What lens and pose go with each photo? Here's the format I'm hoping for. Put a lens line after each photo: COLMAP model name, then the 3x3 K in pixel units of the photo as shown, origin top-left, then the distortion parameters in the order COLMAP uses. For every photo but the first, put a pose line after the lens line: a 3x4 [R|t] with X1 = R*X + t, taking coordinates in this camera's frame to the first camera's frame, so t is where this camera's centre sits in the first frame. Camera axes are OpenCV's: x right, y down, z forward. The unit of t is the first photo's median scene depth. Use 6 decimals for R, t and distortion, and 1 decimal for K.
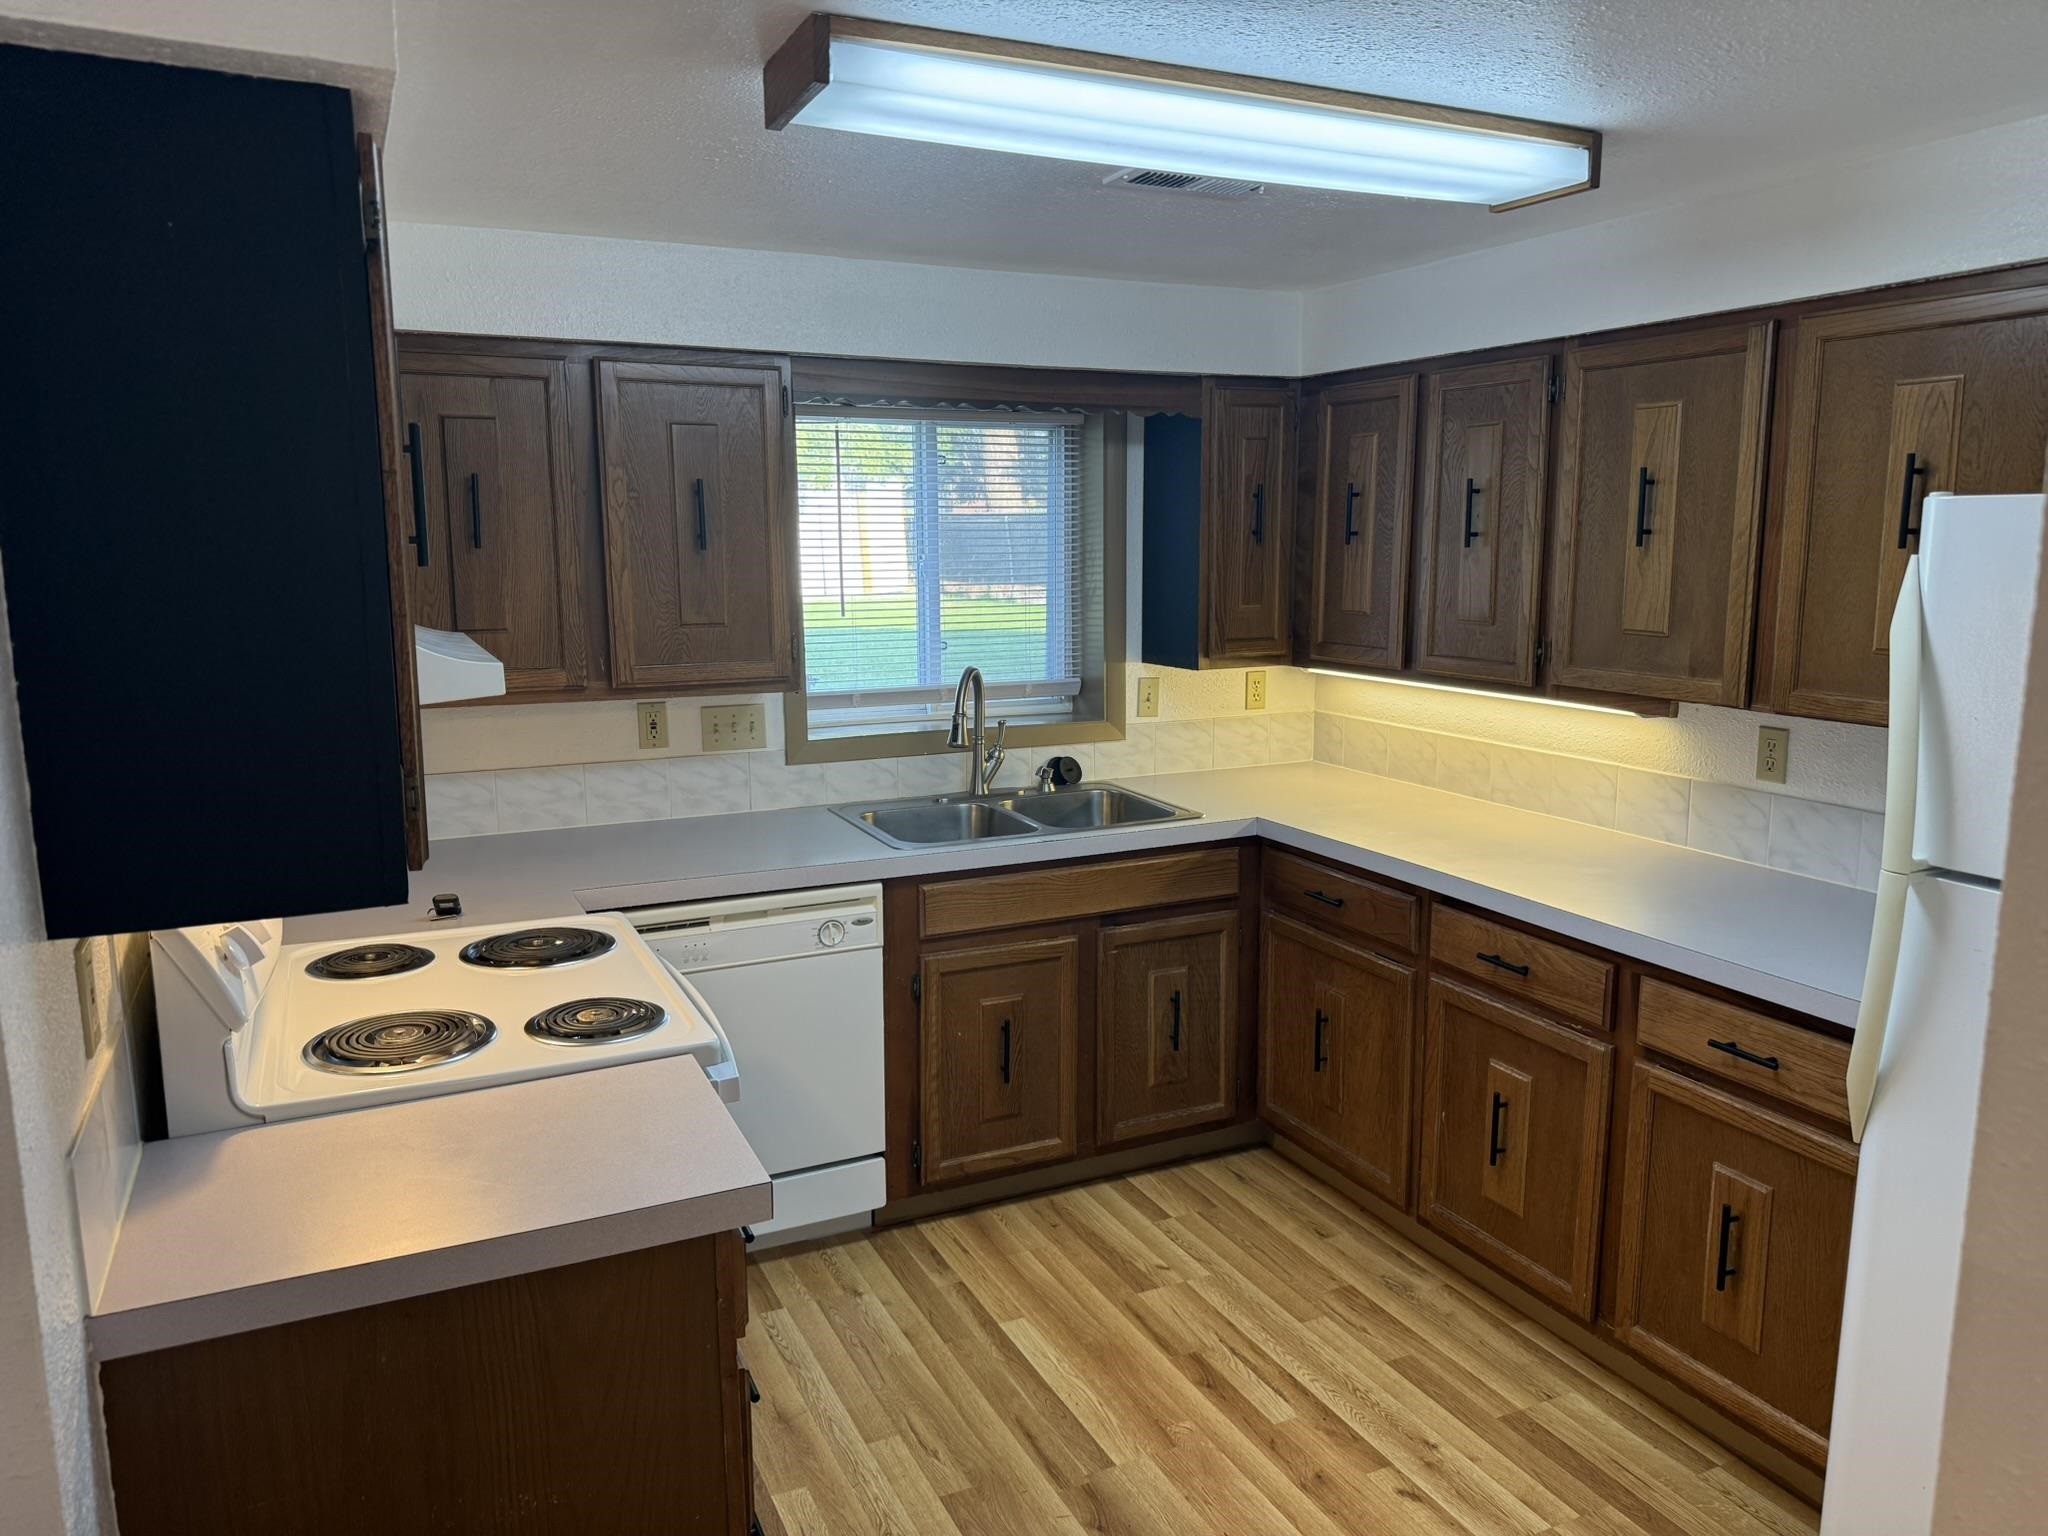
lens RADIAL K [[1414.1, 0, 1049.5], [0, 1414.1, 767.3], [0, 0, 1]] dist [0.156556, -0.360583]
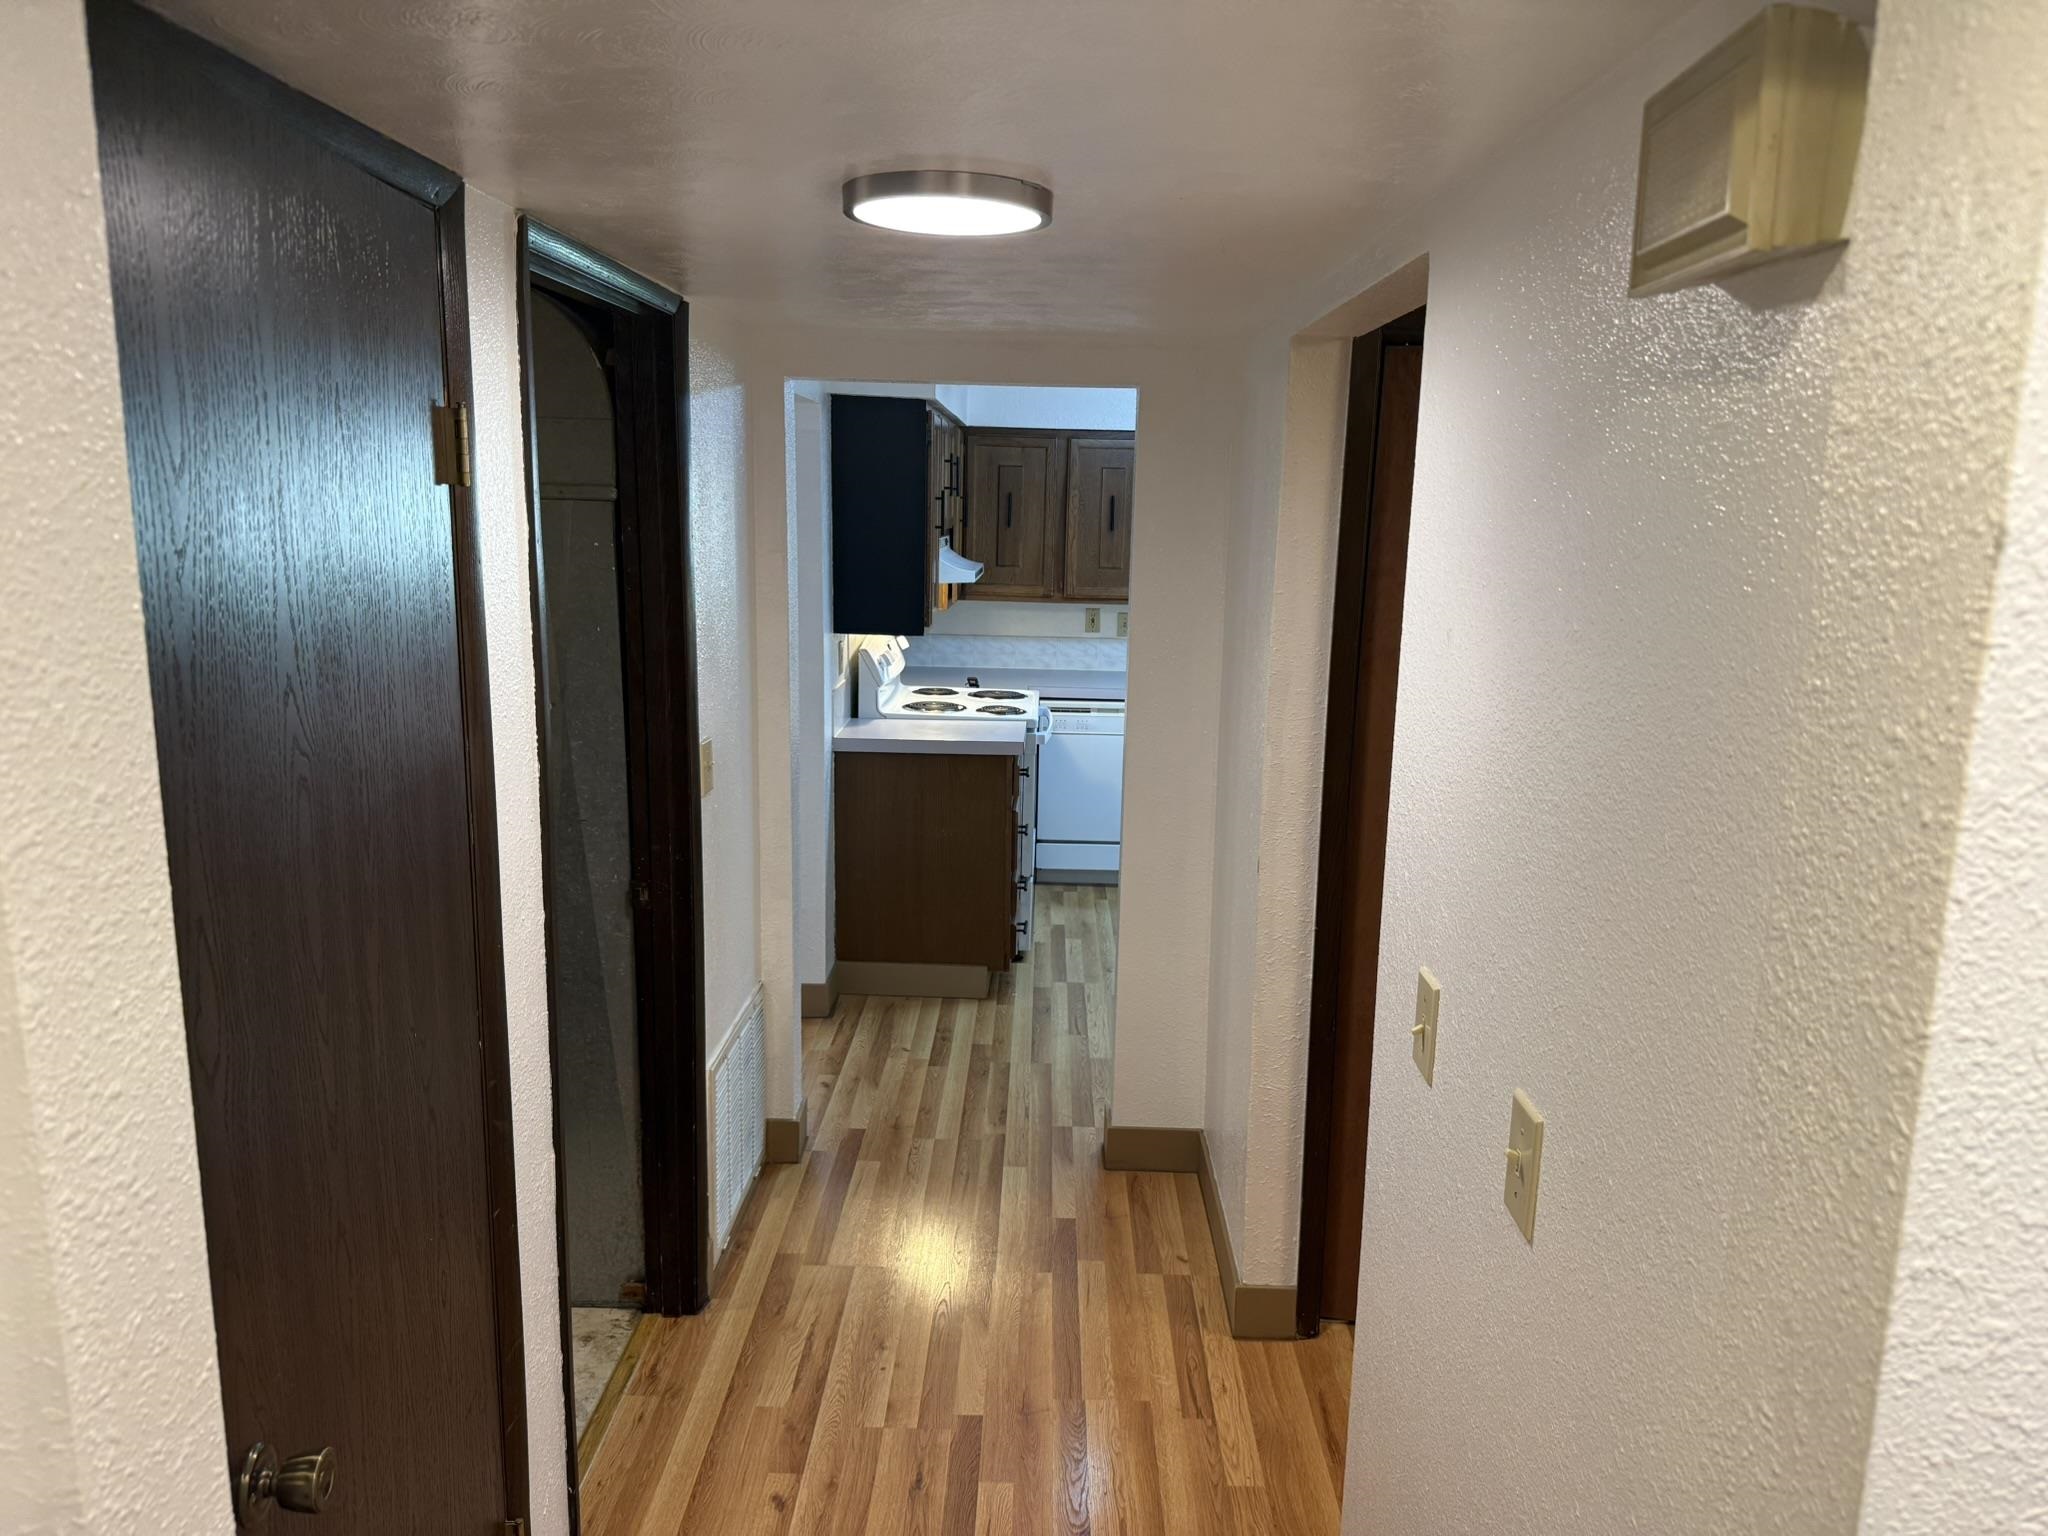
lens RADIAL K [[1414.1, 0, 1049.5], [0, 1414.1, 767.3], [0, 0, 1]] dist [0.156556, -0.360583]
pose [[0.896869, 0.104841, -0.429691, 0.589213], [-0.096885, 0.994474, 0.040421, 0.109999], [0.431554, 0.005378, 0.902071, -0.865221]]
